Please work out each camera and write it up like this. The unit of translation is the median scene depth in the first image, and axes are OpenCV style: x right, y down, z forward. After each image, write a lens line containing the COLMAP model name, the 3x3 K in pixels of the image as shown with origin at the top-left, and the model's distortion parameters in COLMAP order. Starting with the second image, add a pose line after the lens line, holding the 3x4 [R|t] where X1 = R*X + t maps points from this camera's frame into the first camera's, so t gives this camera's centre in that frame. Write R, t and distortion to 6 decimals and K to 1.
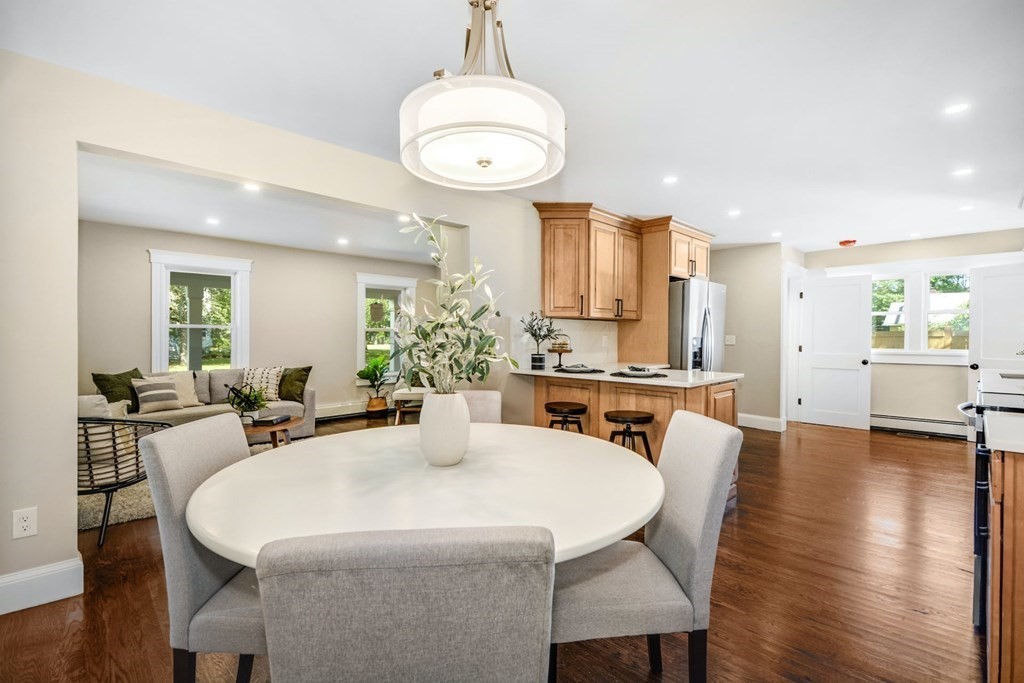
lens RADIAL K [[458.2, 0, 507.4], [0, 458.2, 338.5], [0, 0, 1]] dist [0.021044, -0.010688]
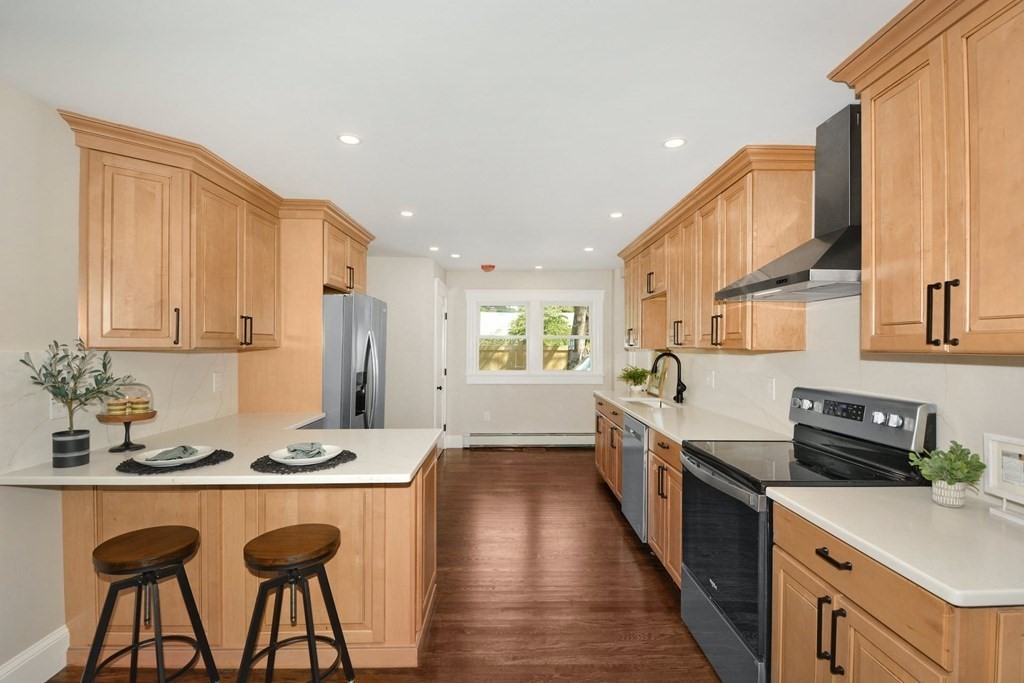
lens RADIAL K [[479.6, 0, 512.1], [0, 479.6, 344.4], [0, 0, 1]] dist [0.002902, -0.019194]
pose [[0.686056, -0.002928, 0.727543, 0.022301], [0.003046, 0.999995, 0.001153, -0.049503], [-0.727542, 0.001425, 0.686061, 0.312675]]
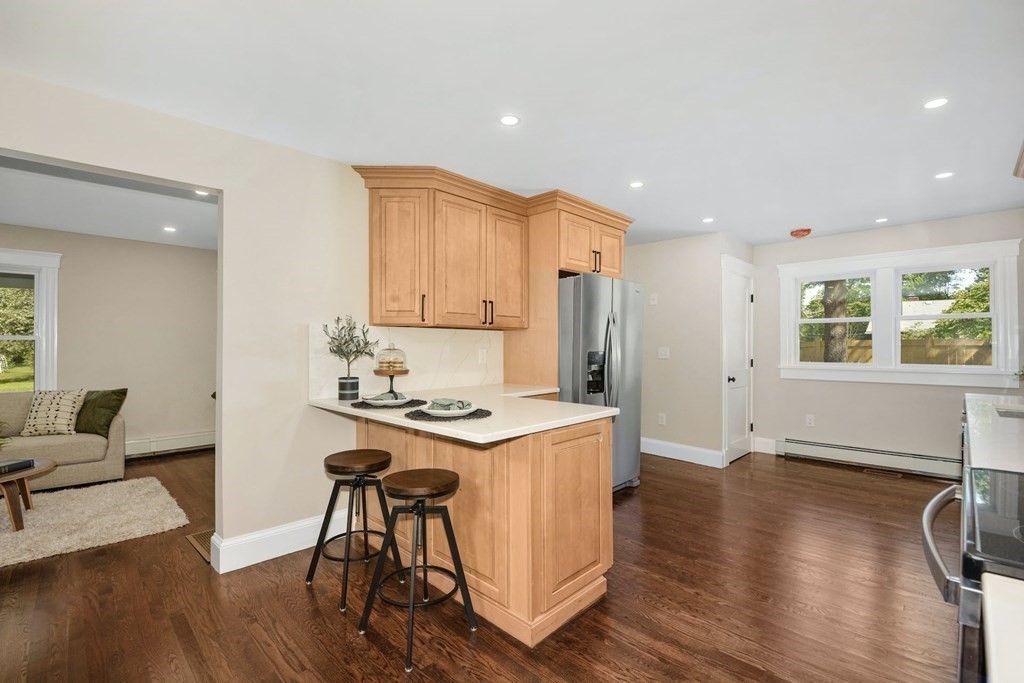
lens RADIAL K [[451.0, 0, 511.5], [0, 451.0, 343.2], [0, 0, 1]] dist [0.021291, -0.016209]
pose [[0.999908, -0.002206, 0.013362, 0.279894], [0.002303, 0.999971, -0.007243, -0.011772], [-0.013345, 0.007273, 0.999884, 0.277763]]
